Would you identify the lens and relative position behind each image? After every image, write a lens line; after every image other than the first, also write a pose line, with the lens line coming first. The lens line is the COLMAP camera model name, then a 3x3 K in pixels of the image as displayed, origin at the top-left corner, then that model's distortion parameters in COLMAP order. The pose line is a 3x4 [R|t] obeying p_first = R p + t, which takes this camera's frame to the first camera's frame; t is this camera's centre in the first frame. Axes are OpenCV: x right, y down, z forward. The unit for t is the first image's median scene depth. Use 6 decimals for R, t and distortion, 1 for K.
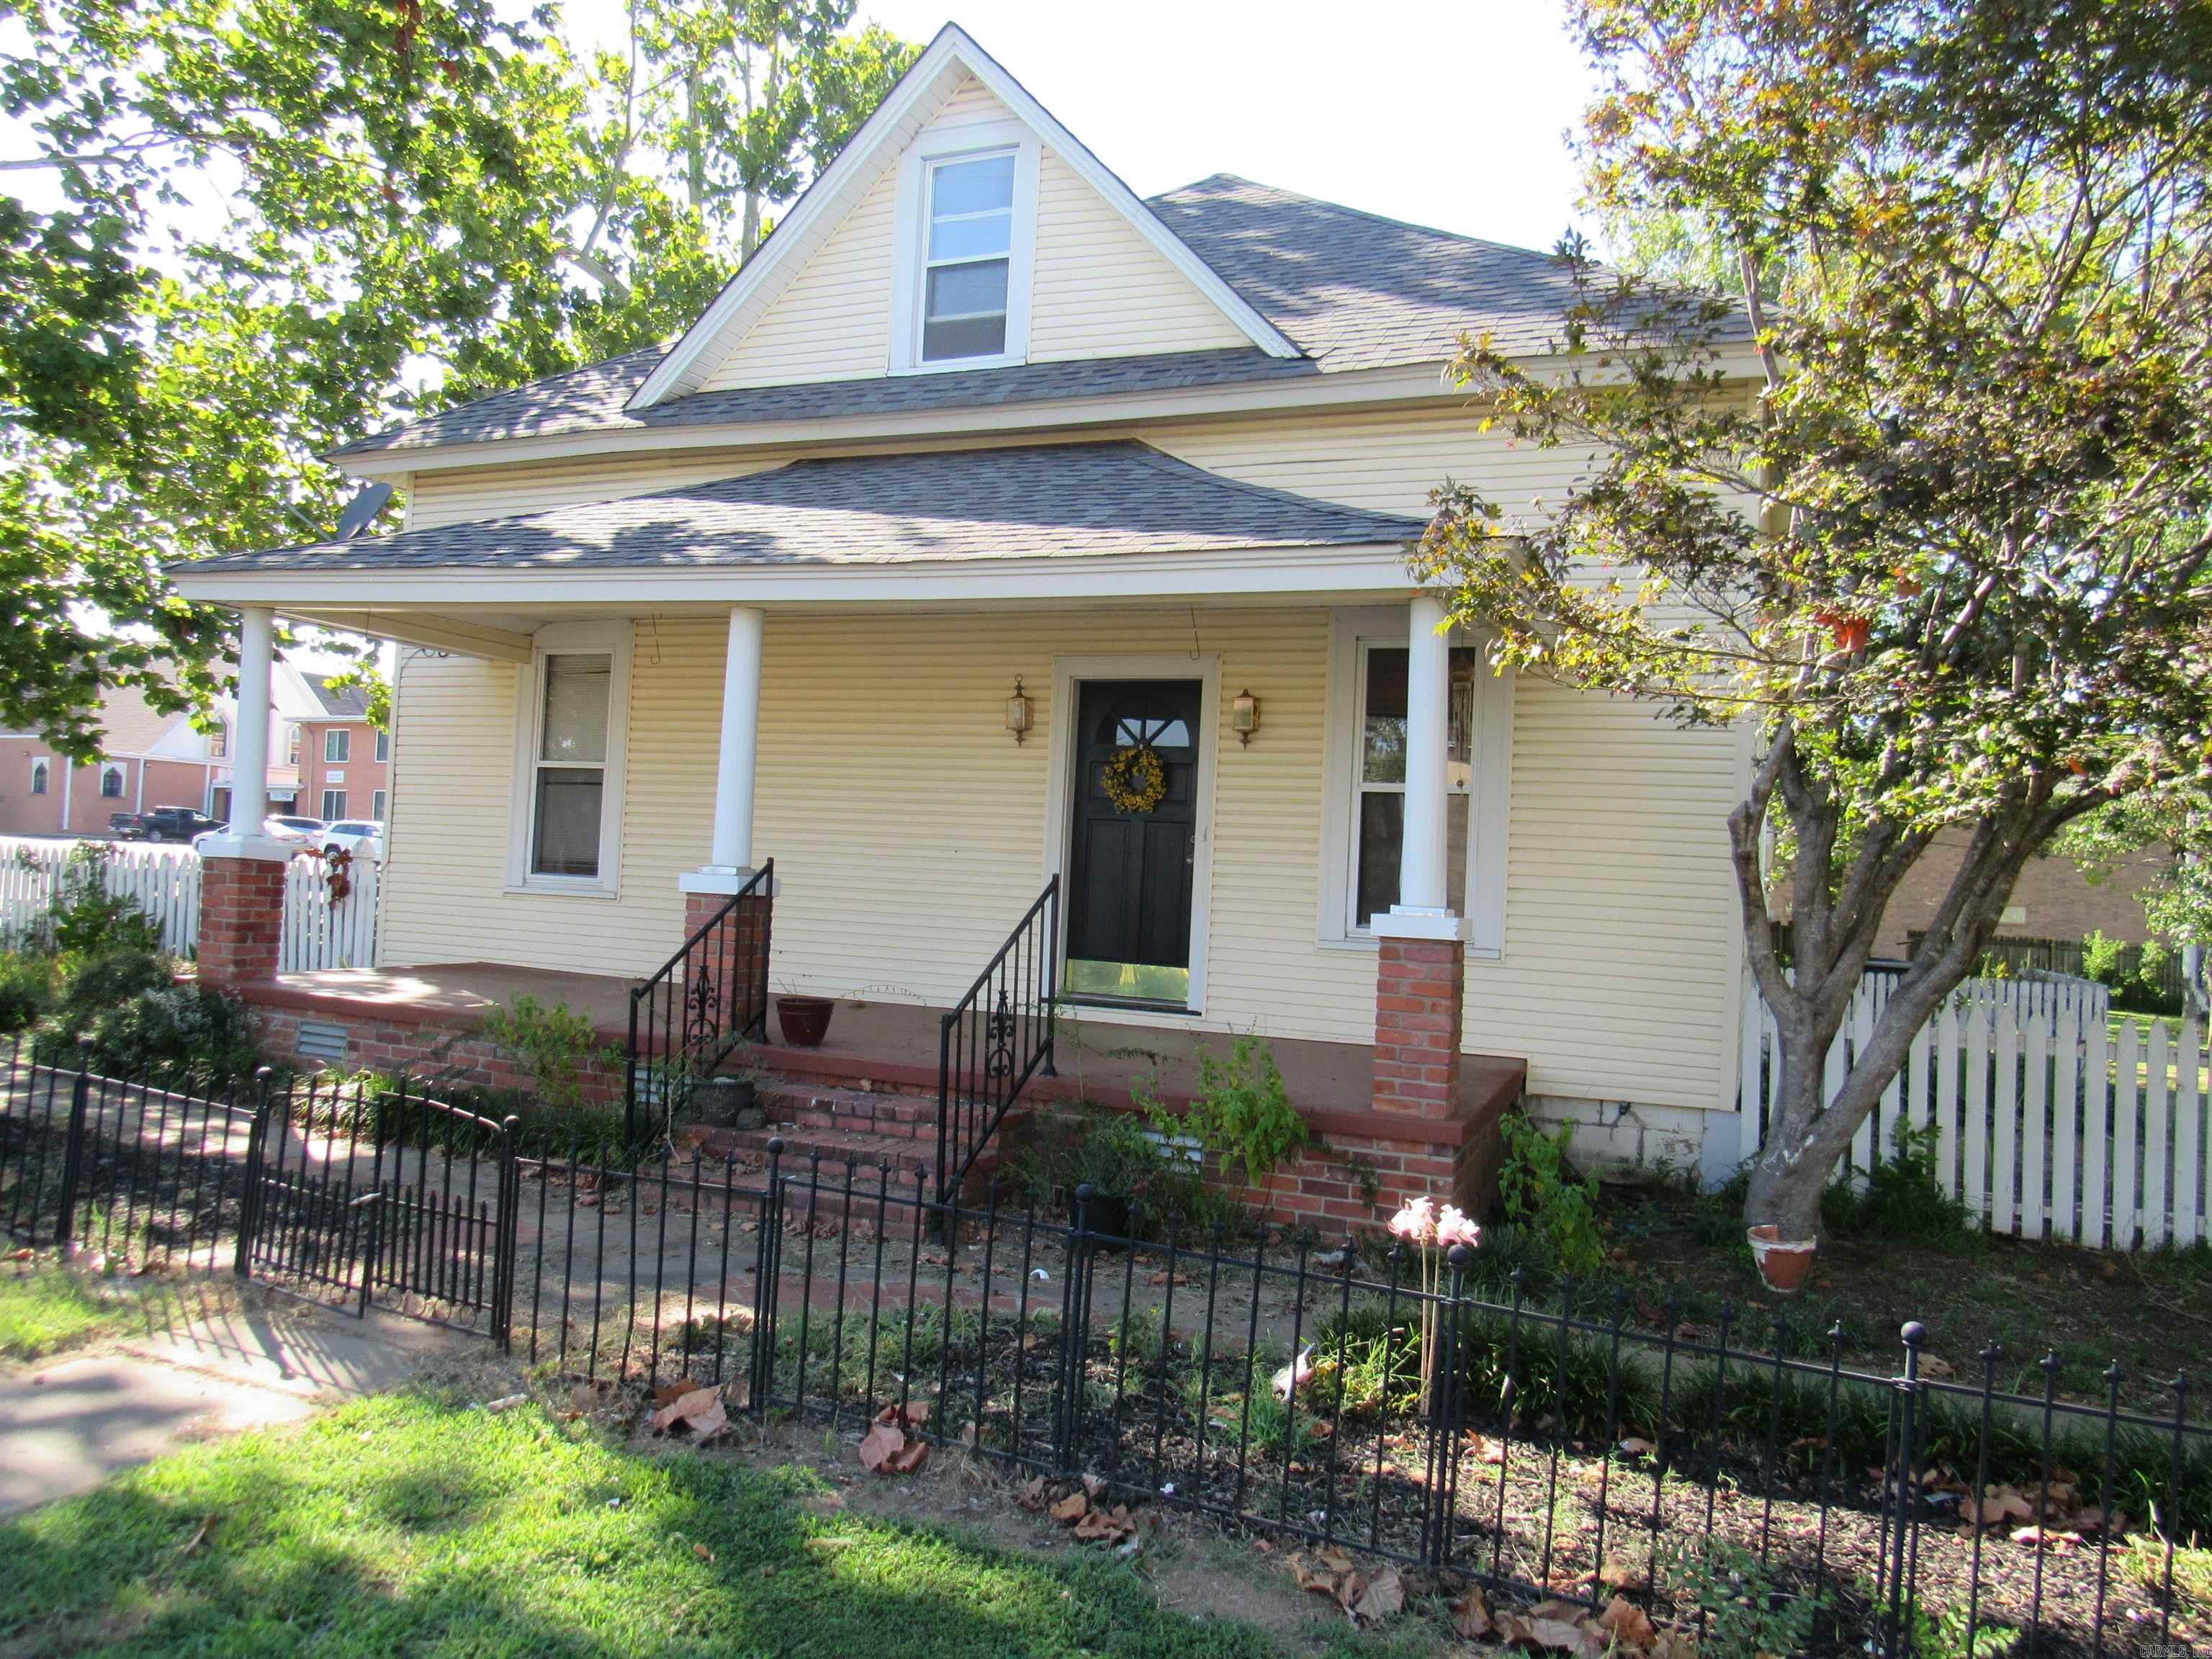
lens RADIAL K [[1586.2, 0, 1113.1], [0, 1586.2, 825.3], [0, 0, 1]] dist [-0.027936, 0.013138]
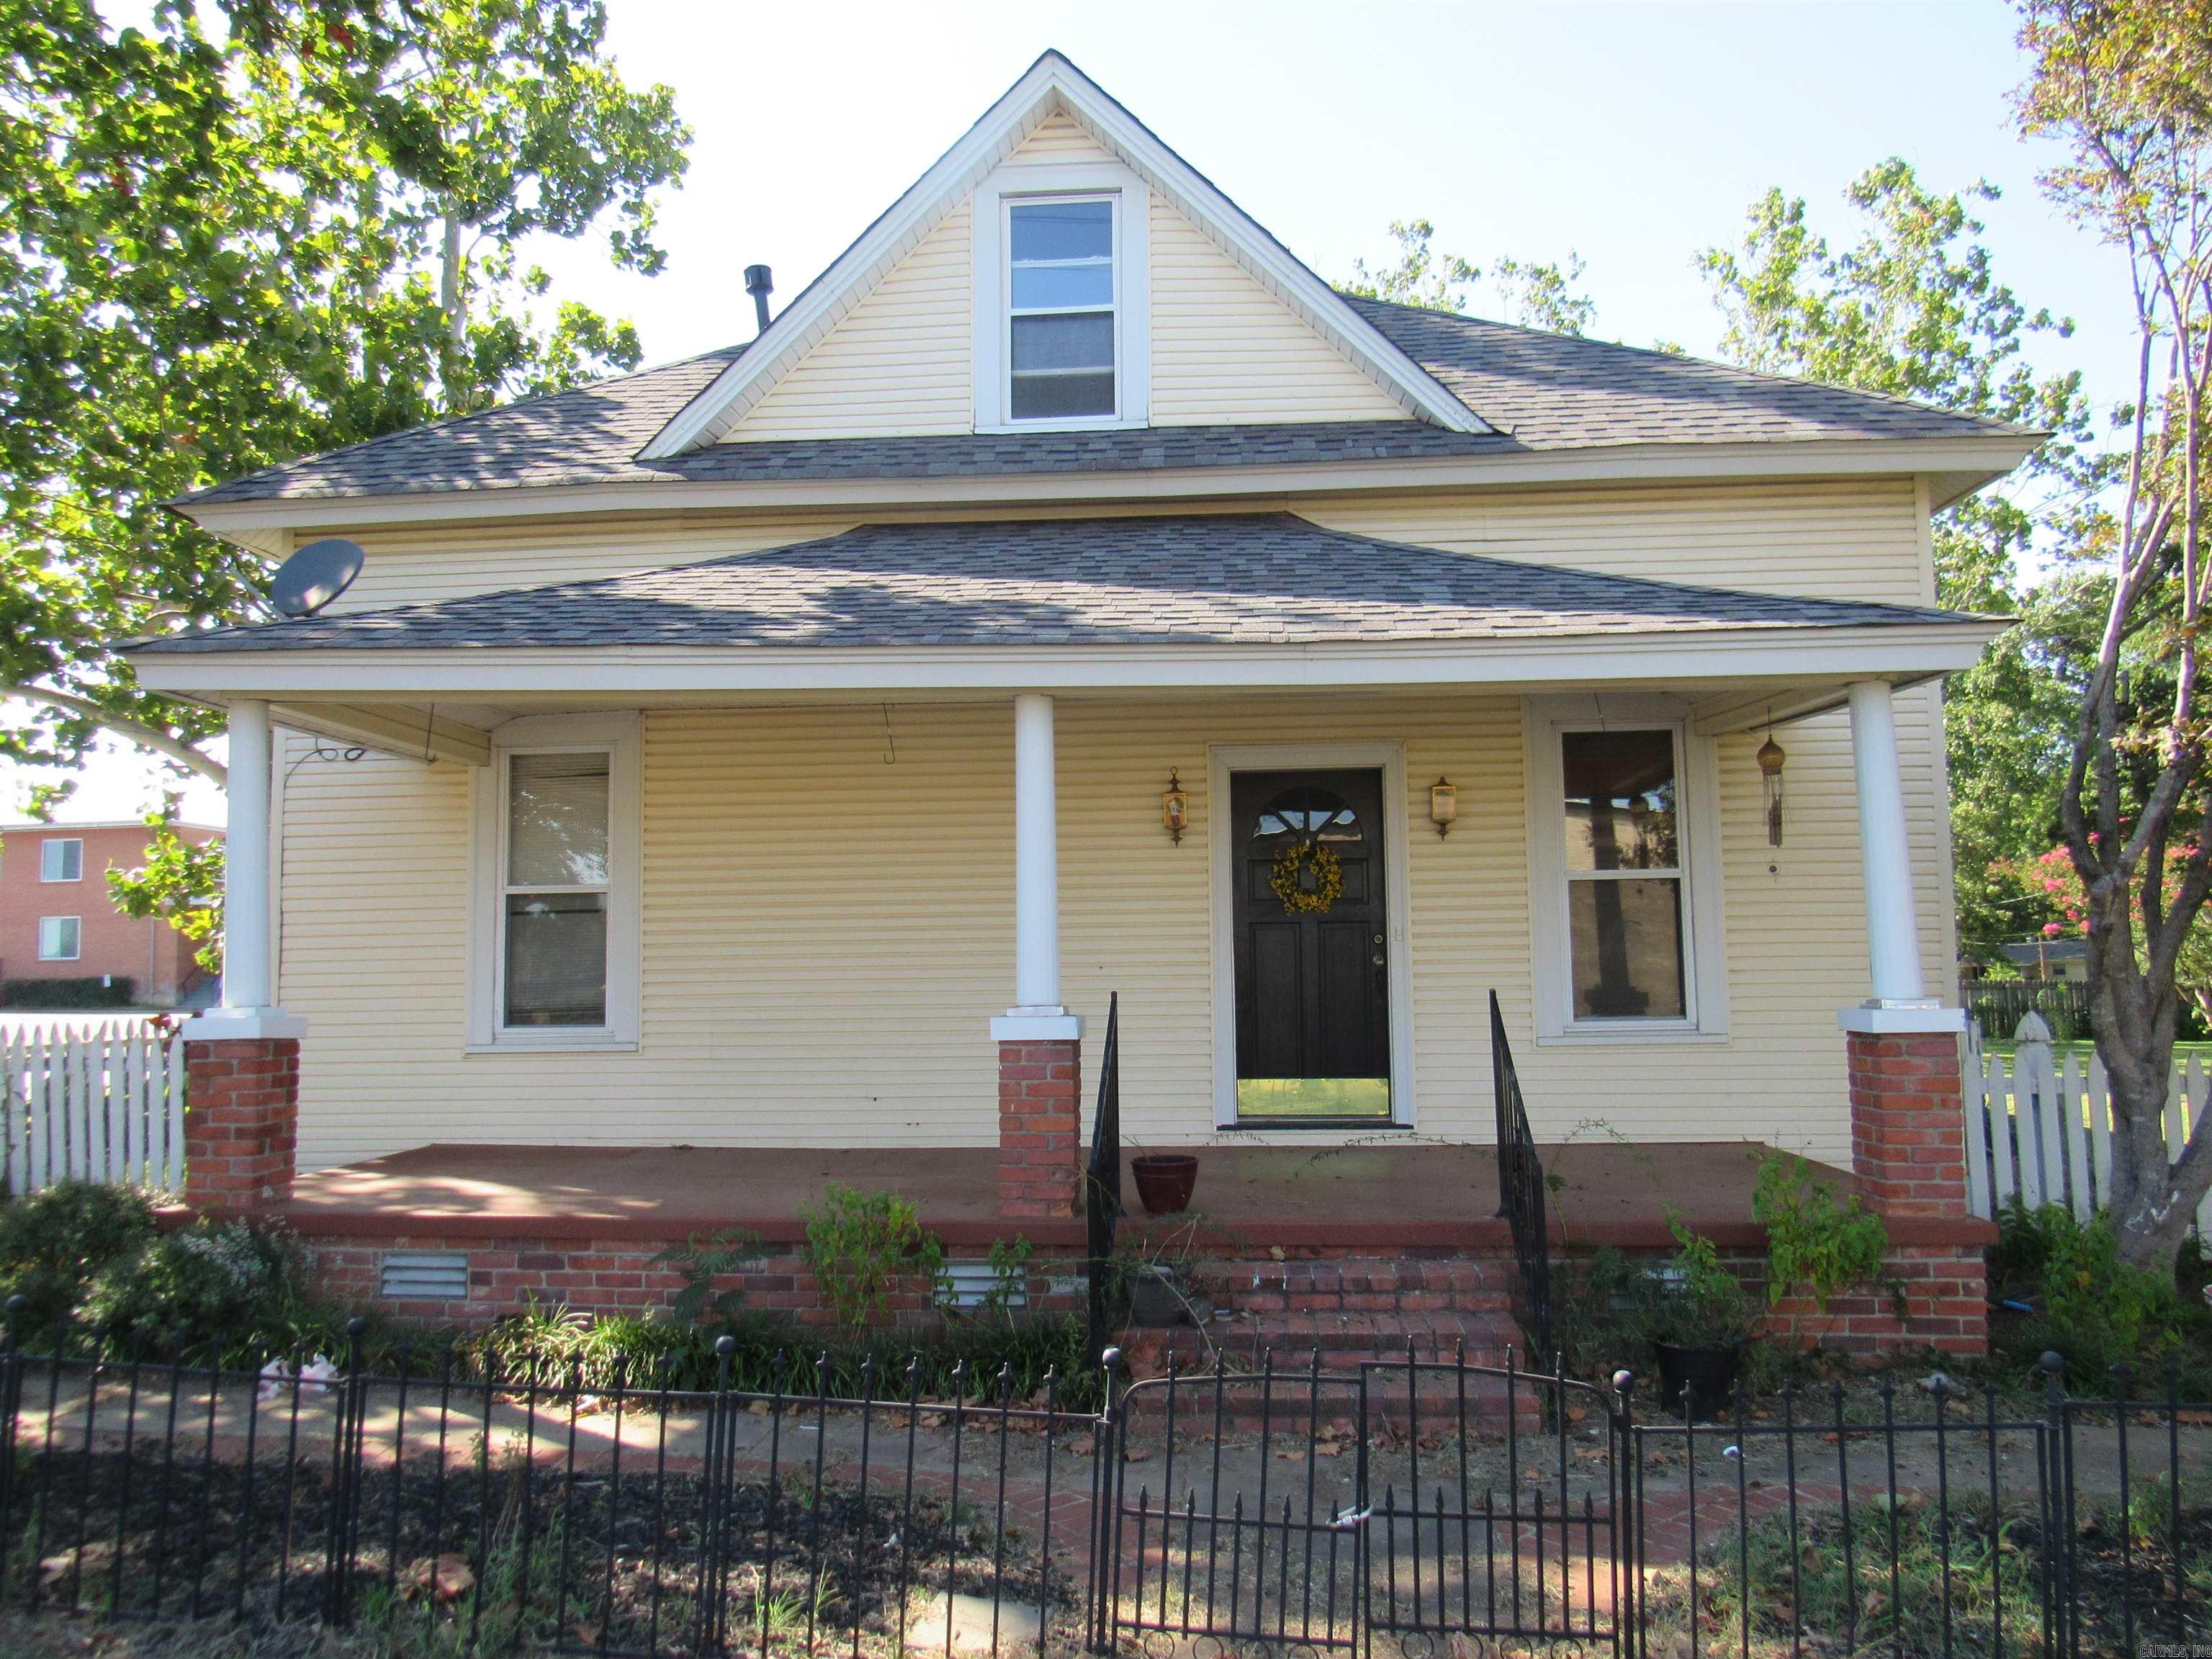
lens RADIAL K [[1586.2, 0, 1113.1], [0, 1586.2, 825.3], [0, 0, 1]] dist [-0.027936, 0.013138]
pose [[0.946807, -0.033894, 0.320013, -0.368903], [0.050577, 0.997752, -0.043966, -0.023401], [-0.317803, 0.057812, 0.946393, 0.154903]]
